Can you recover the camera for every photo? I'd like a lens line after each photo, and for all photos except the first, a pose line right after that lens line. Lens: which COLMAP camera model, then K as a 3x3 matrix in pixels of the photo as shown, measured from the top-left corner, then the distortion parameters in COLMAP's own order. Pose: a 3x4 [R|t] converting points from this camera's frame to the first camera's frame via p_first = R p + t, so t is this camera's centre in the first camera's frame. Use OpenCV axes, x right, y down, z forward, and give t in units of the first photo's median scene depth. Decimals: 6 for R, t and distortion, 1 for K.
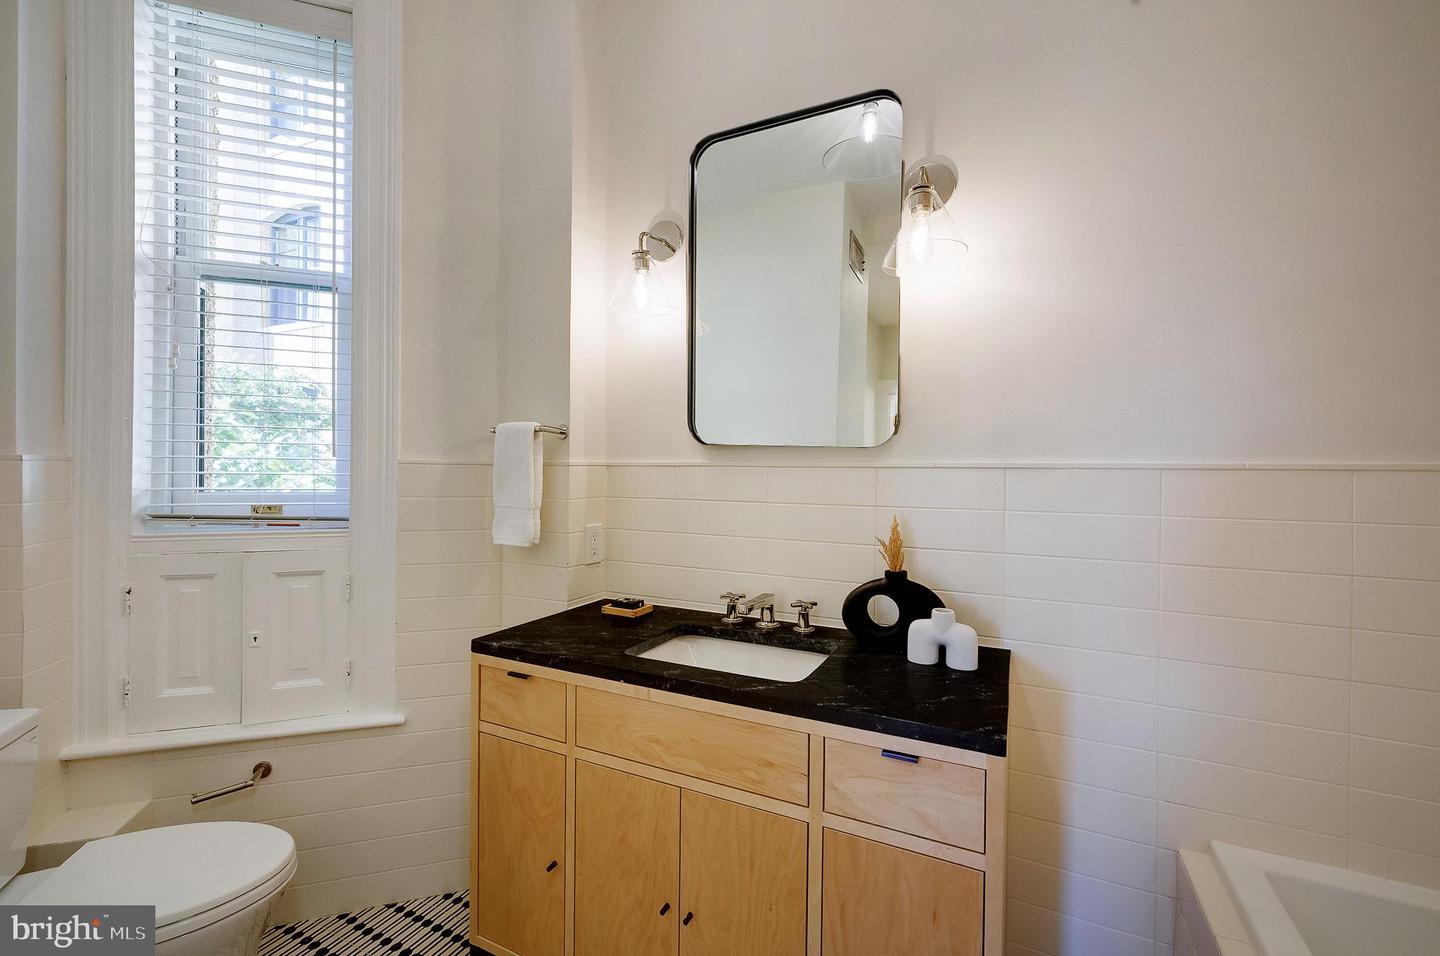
lens RADIAL K [[637.1, 0, 680.6], [0, 637.1, 468.3], [0, 0, 1]] dist [0.000508, -0.000011]
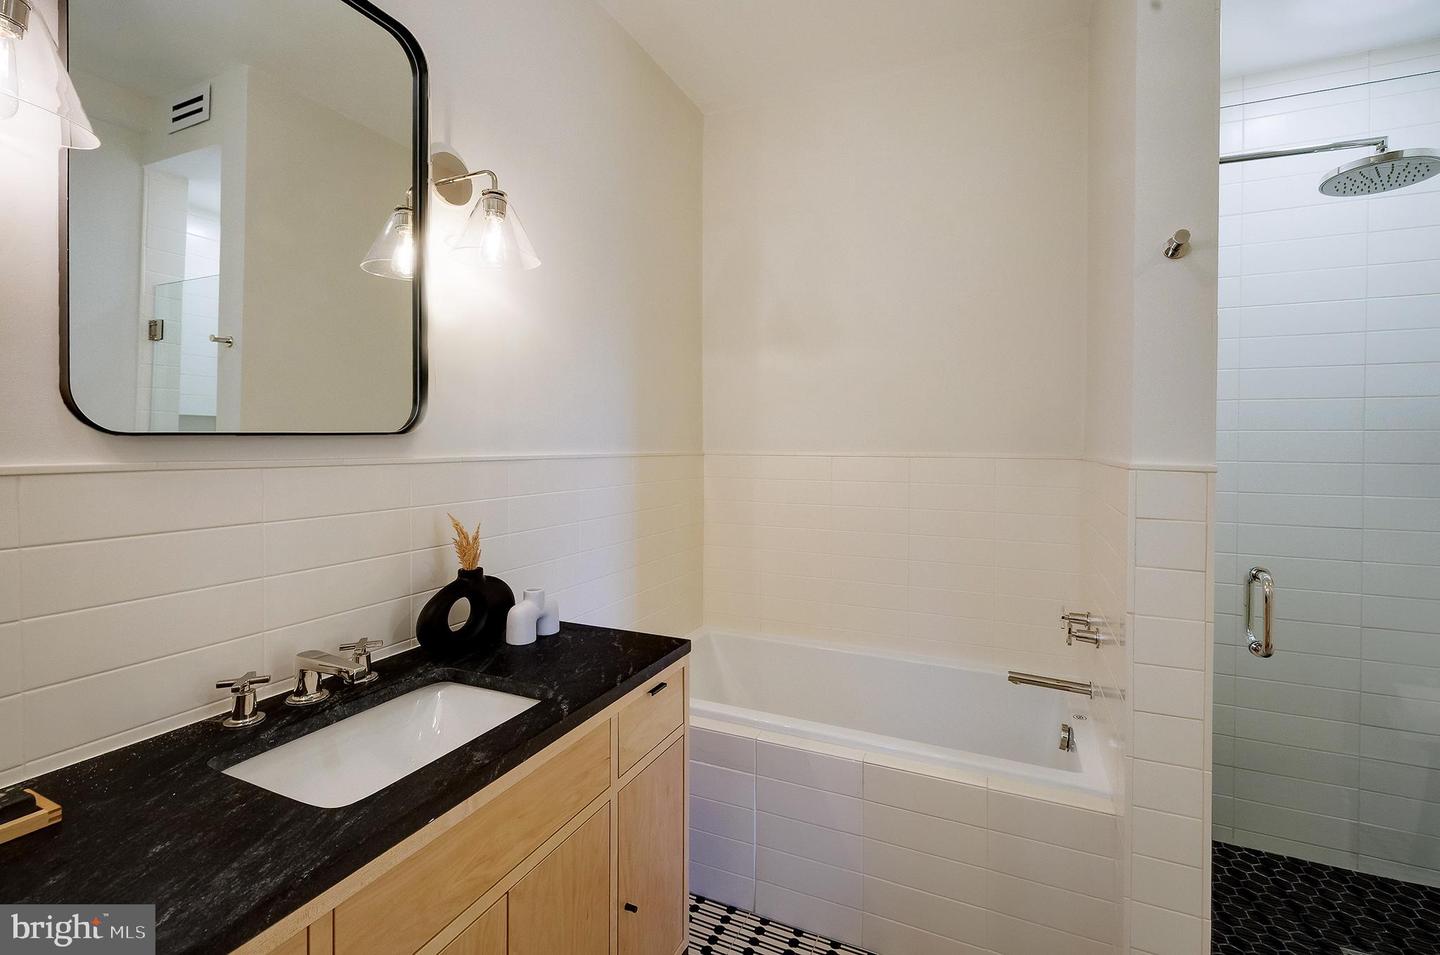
lens RADIAL K [[616.9, 0, 721.2], [0, 616.9, 450.8], [0, 0, 1]] dist [0.000368, 0.000112]
pose [[-0.067191, -0.020347, 0.997533, -0.647972], [-0.000130, 0.999792, 0.020385, -0.040553], [-0.997740, 0.001240, -0.067180, 0.684234]]
